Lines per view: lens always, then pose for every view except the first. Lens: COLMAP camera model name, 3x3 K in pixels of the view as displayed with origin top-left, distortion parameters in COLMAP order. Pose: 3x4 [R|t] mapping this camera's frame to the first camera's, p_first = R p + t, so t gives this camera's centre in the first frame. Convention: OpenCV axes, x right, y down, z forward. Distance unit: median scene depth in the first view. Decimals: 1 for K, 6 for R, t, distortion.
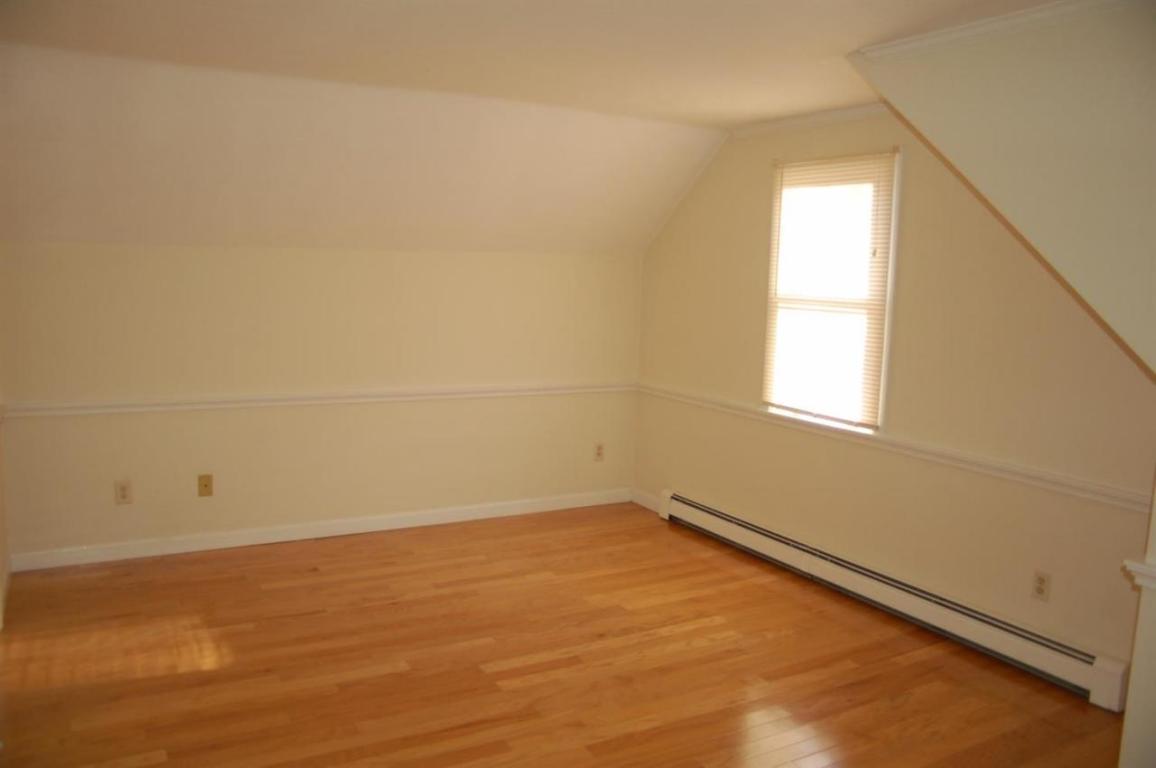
lens RADIAL K [[902.5, 0, 578.0], [0, 902.5, 384.0], [0, 0, 1]] dist [-0.170125, 0.150687]
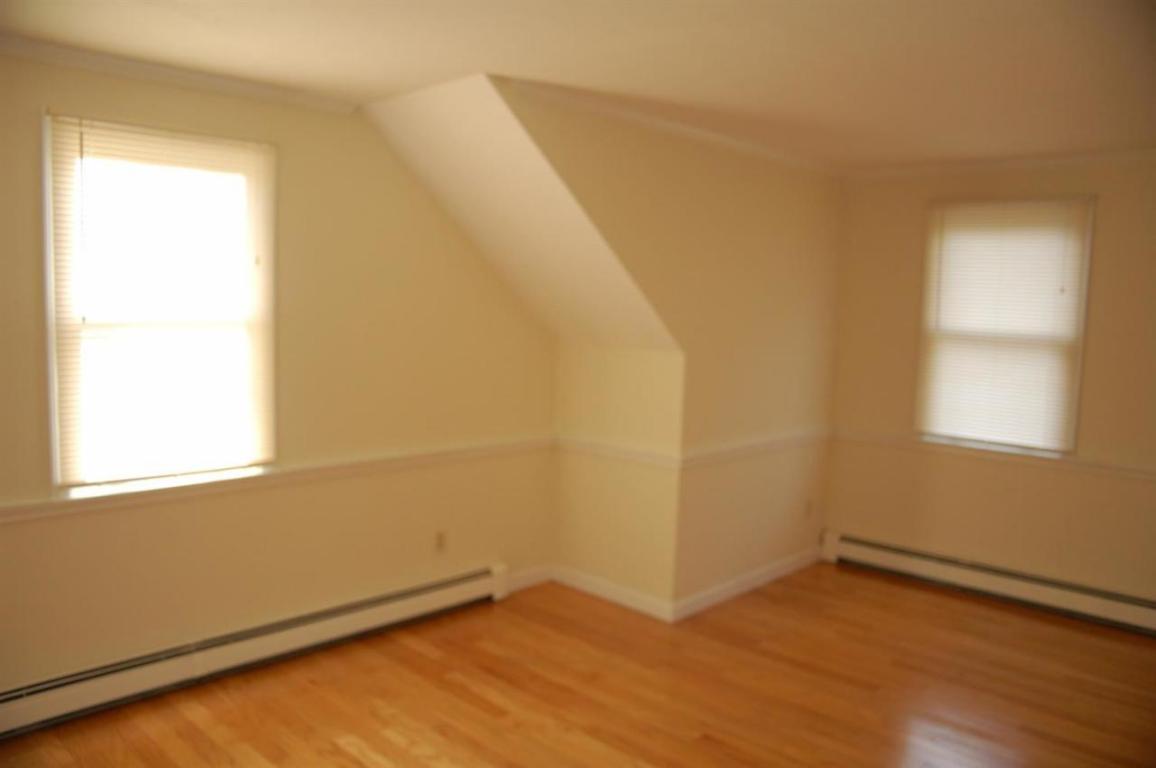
lens RADIAL K [[902.5, 0, 578.0], [0, 902.5, 384.0], [0, 0, 1]] dist [-0.170125, 0.150687]
pose [[-0.281388, -0.129949, 0.950754, -0.537702], [0.087175, 0.983230, 0.160188, -0.133845], [-0.955626, 0.127957, -0.265341, 0.896814]]
